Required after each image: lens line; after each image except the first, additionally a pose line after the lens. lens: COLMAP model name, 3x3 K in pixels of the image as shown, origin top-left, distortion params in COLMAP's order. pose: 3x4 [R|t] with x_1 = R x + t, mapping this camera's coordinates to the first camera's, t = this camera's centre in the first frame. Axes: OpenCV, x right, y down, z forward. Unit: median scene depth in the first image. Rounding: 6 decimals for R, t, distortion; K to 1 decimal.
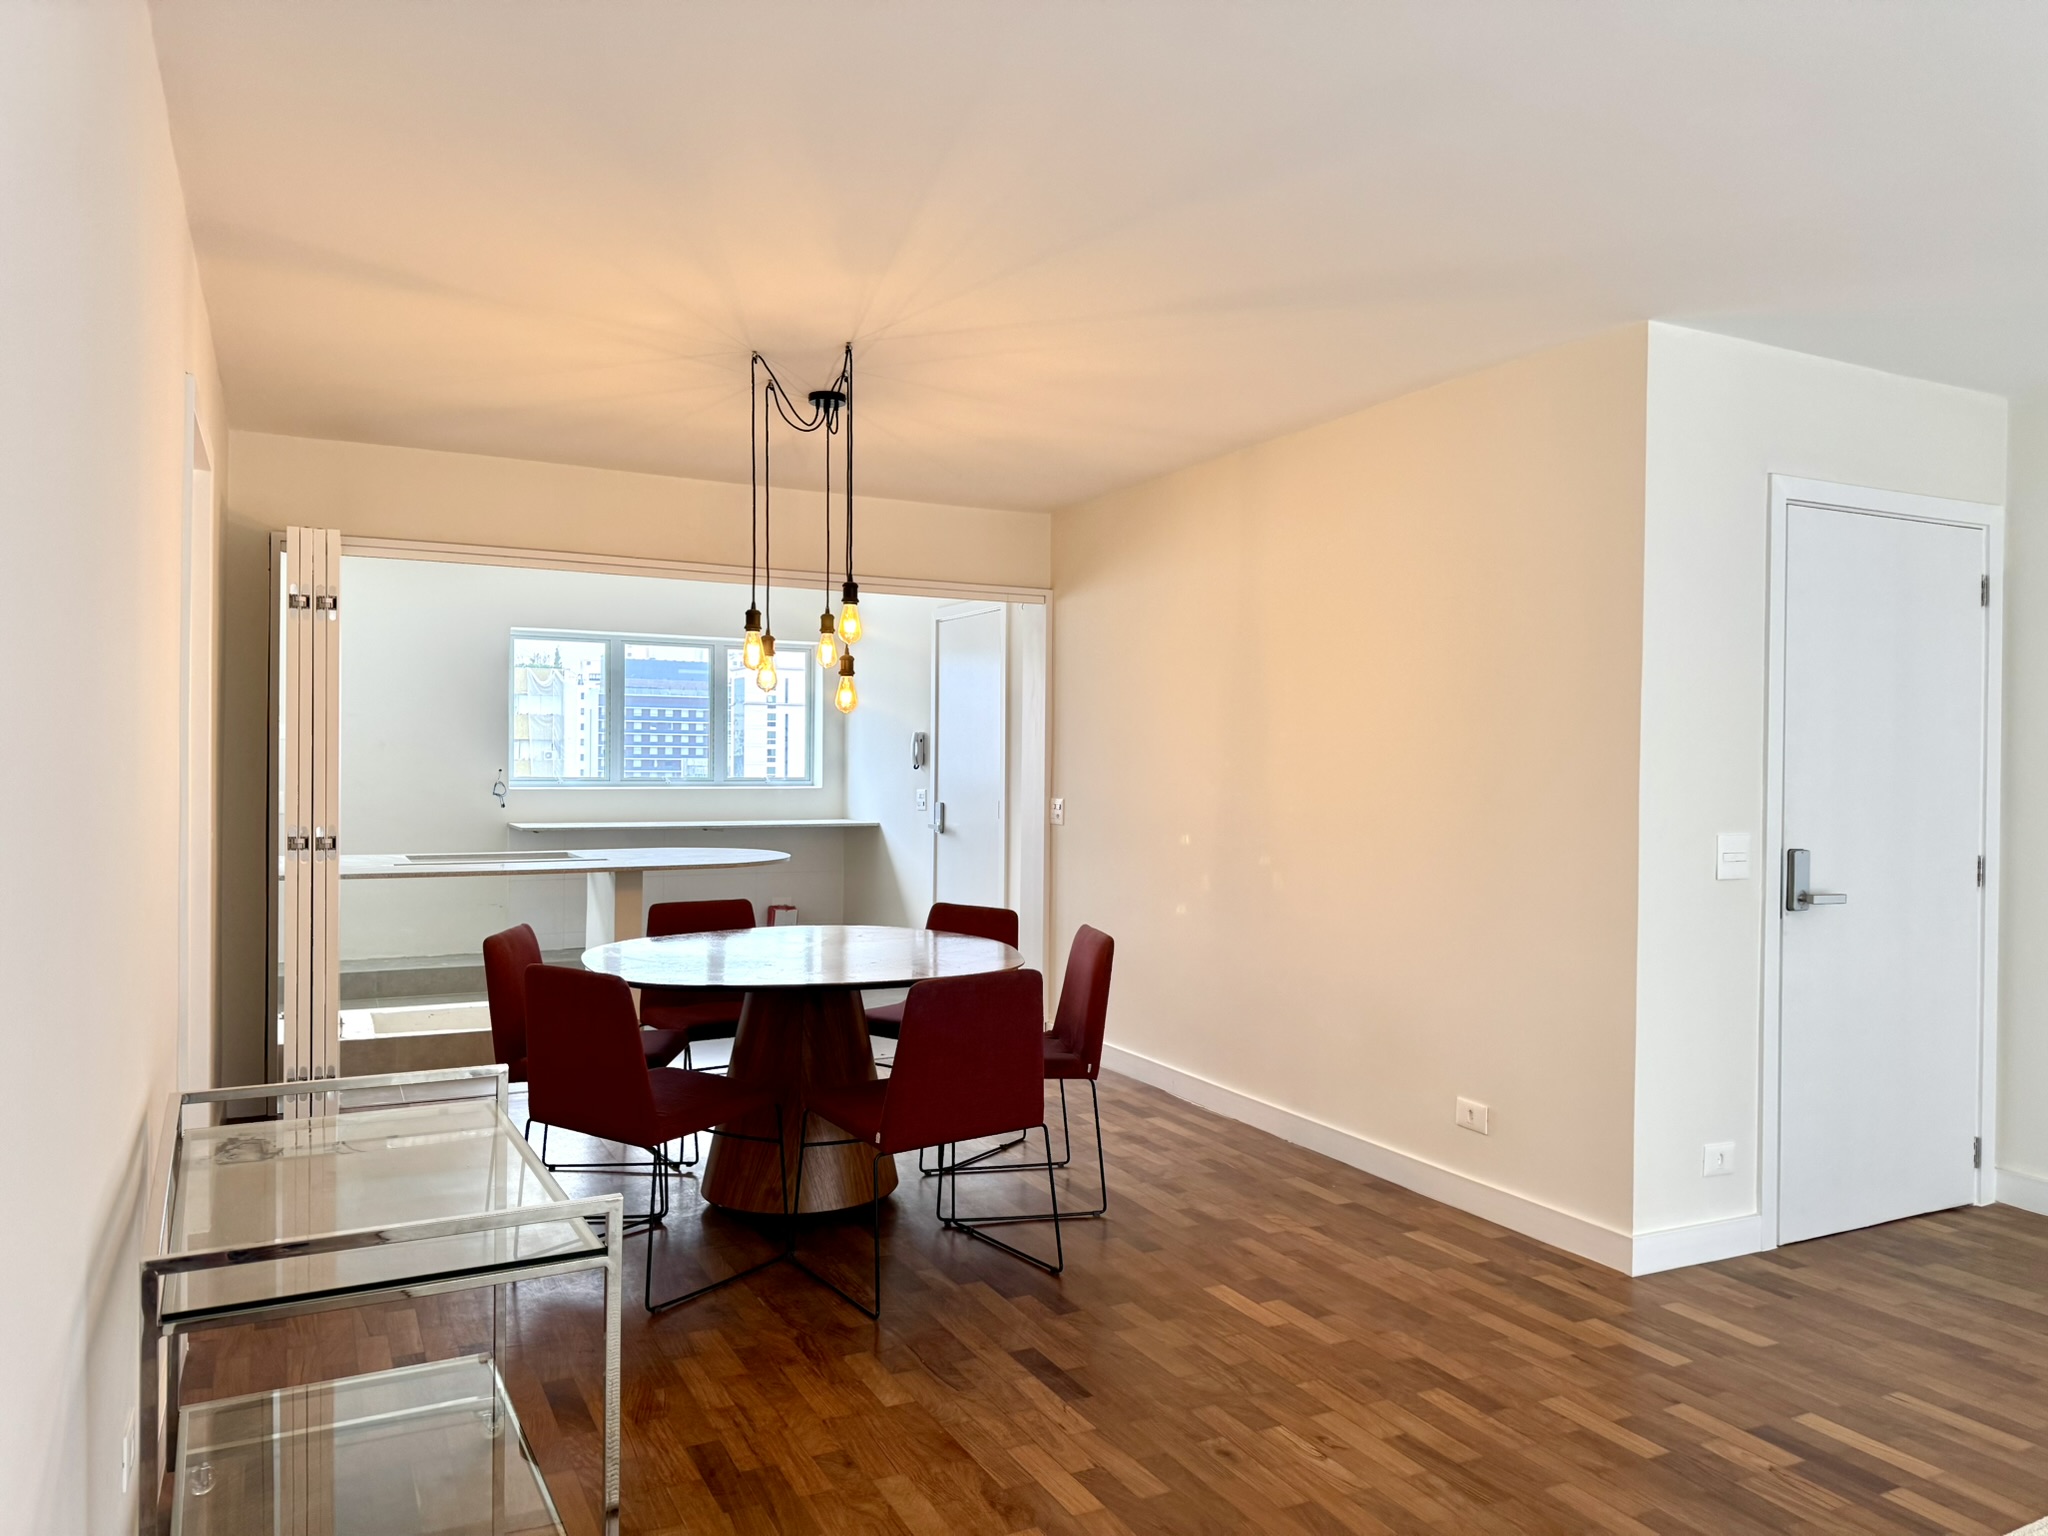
lens RADIAL K [[1439.4, 0, 1018.7], [0, 1439.4, 763.7], [0, 0, 1]] dist [0.147388, -0.293224]
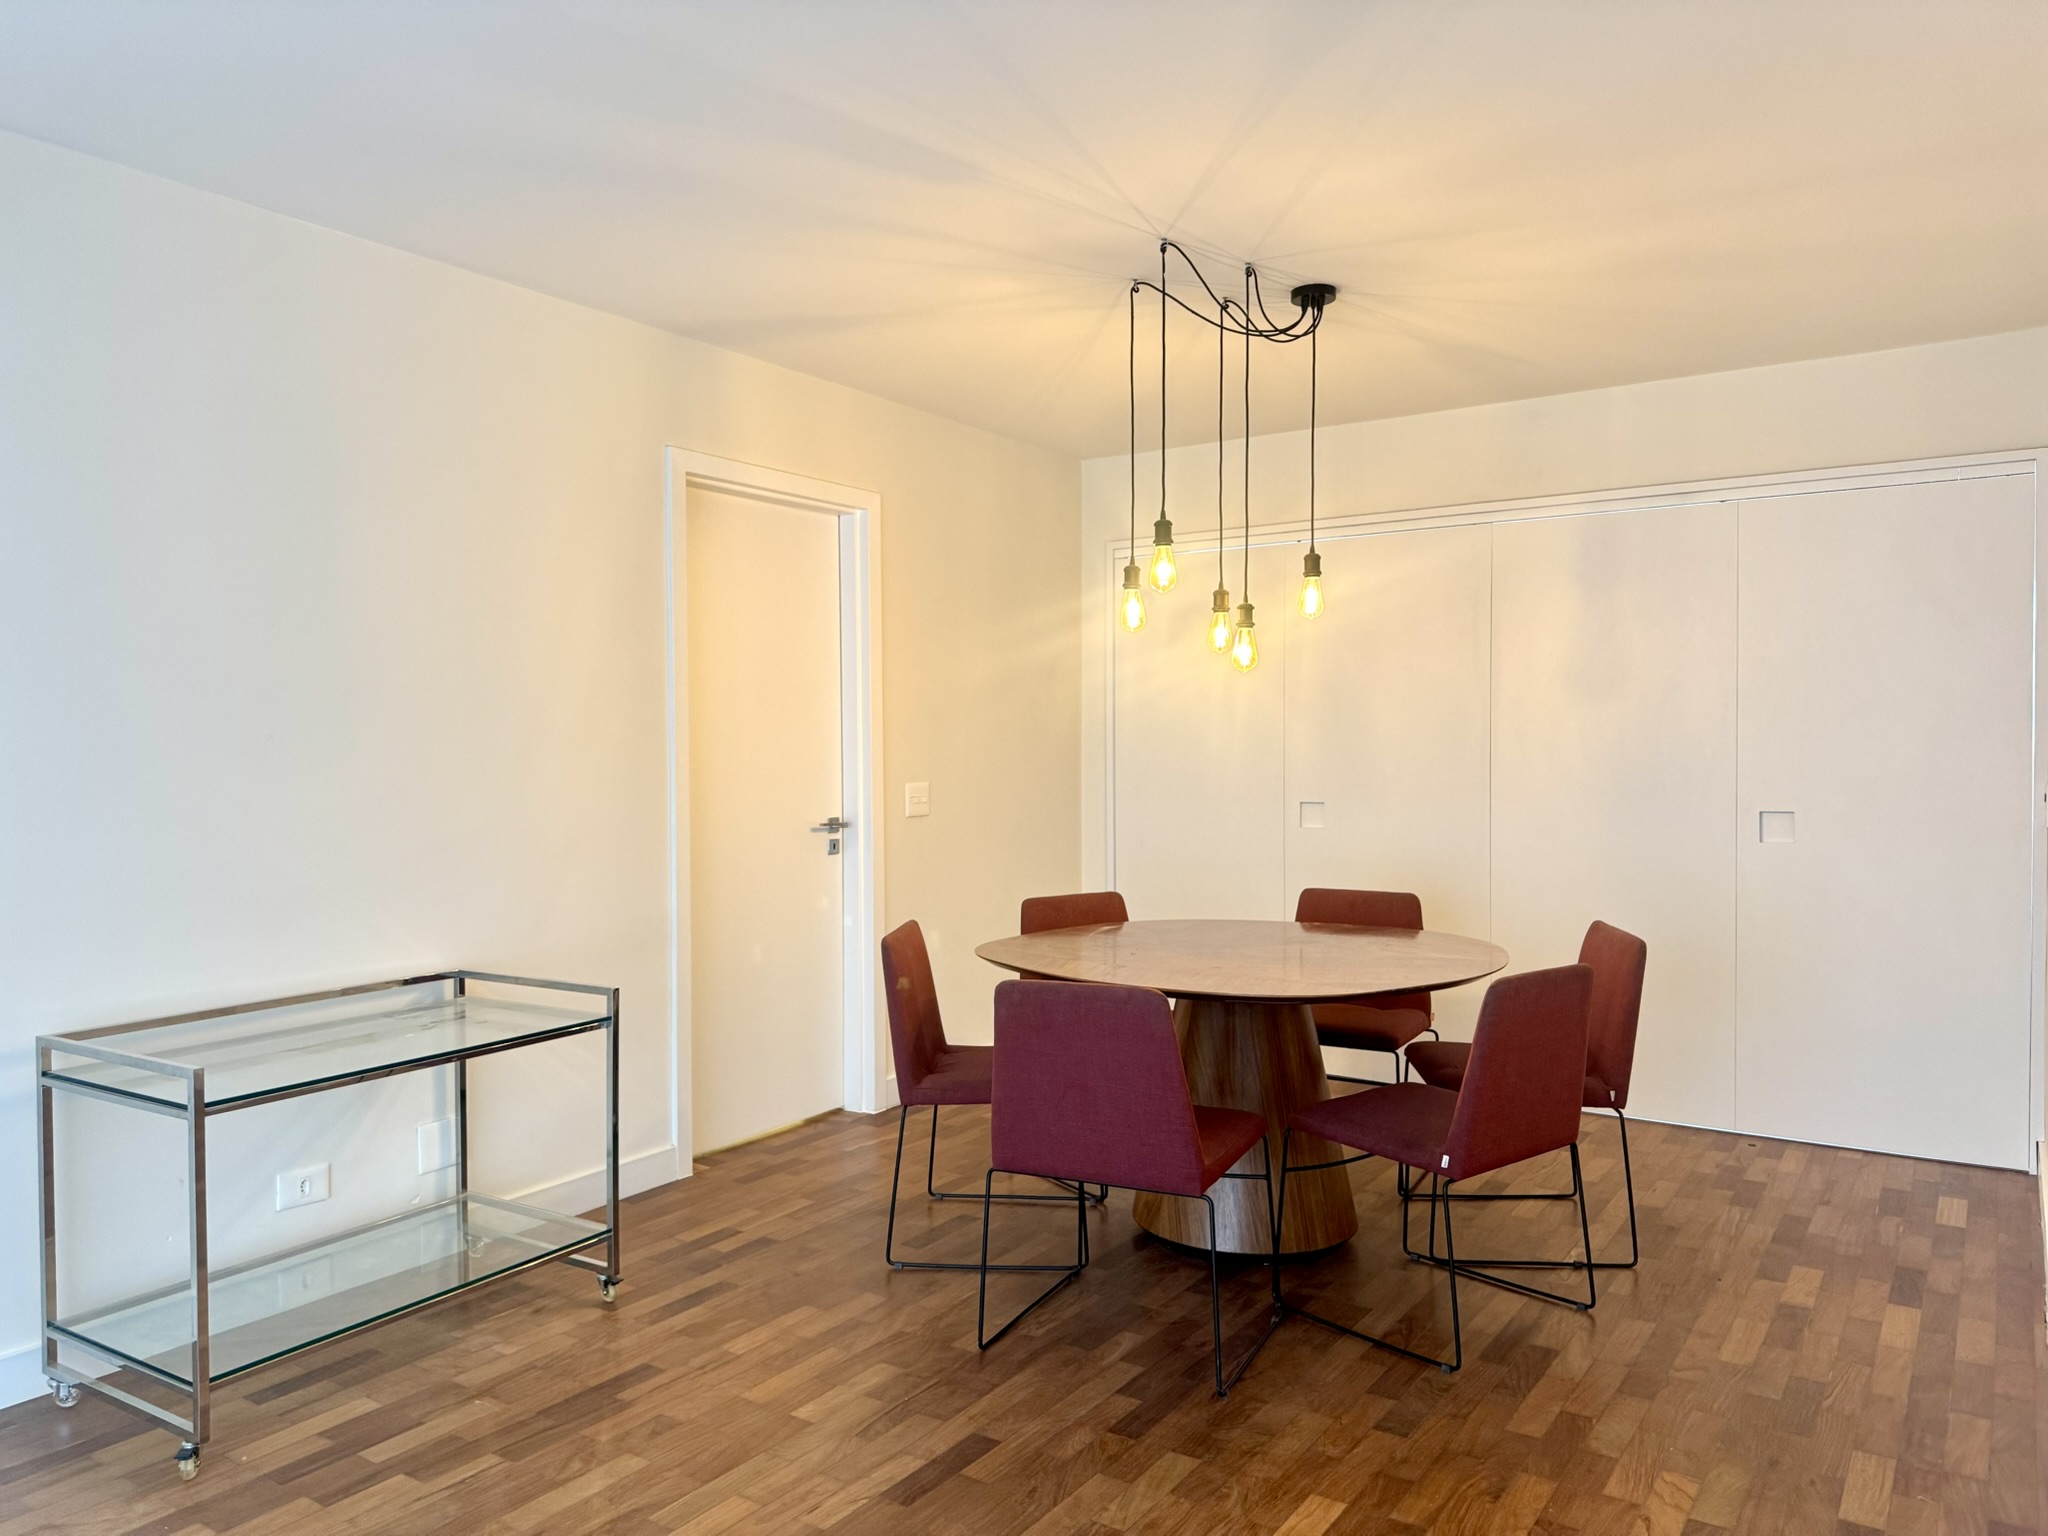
lens RADIAL K [[1444.4, 0, 1024.0], [0, 1444.4, 768.0], [0, 0, 1]] dist [0.049633, -0.058233]
pose [[0.485739, 0.003045, -0.874098, 0.580431], [0.007283, 0.999945, 0.007531, 0.014380], [0.874073, -0.010024, 0.485690, 0.497739]]
